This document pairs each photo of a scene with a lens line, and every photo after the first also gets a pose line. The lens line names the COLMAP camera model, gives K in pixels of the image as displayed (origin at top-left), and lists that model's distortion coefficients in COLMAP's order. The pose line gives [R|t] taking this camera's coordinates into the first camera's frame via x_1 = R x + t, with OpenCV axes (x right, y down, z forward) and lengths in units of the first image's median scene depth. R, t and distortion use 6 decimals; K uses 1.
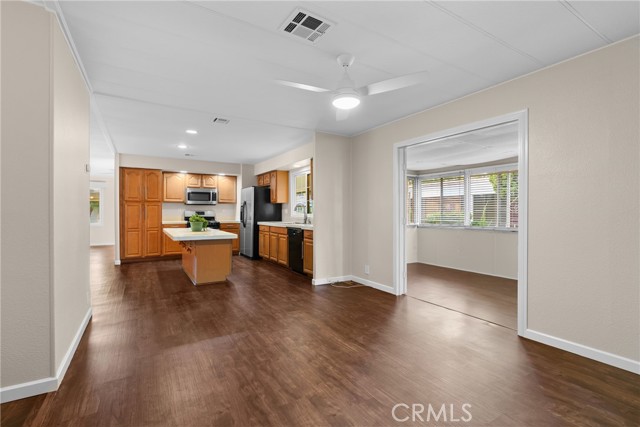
lens RADIAL K [[293.6, 0, 319.0], [0, 293.6, 213.1], [0, 0, 1]] dist [0.003479, 0.000003]
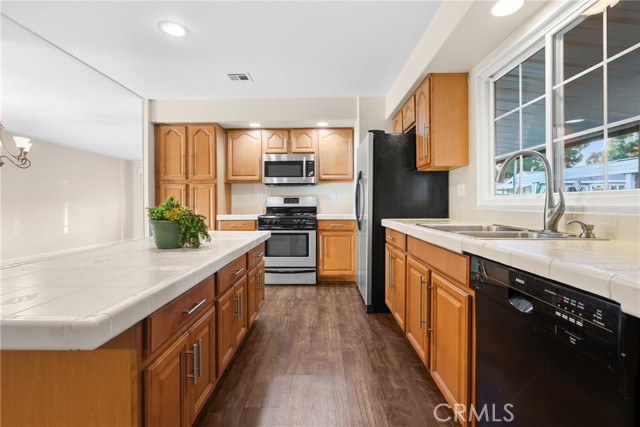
lens RADIAL K [[293.6, 0, 318.9], [0, 293.6, 203.6], [0, 0, 1]] dist [0.003479, 0.000003]
pose [[0.846580, -0.008485, -0.532194, -0.069794], [0.007199, 0.999964, -0.004491, 0.010374], [0.532213, -0.000029, 0.846610, 0.618711]]
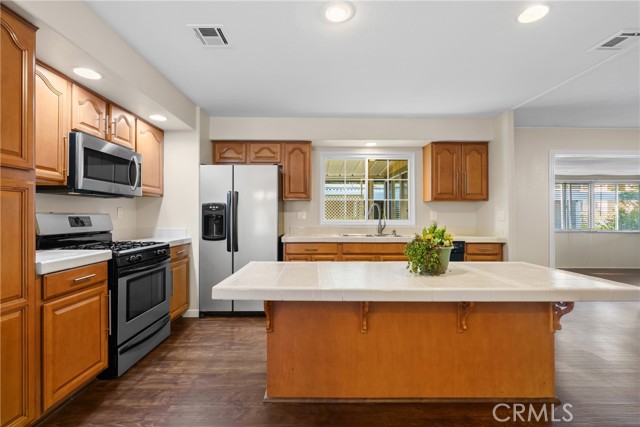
lens RADIAL K [[293.6, 0, 311.1], [0, 293.6, 213.9], [0, 0, 1]] dist [0.003479, 0.000003]
pose [[0.516116, 0.001740, 0.856517, -0.610776], [-0.001464, 0.999998, -0.001149, -0.008725], [-0.856517, -0.000661, 0.516118, 0.700346]]
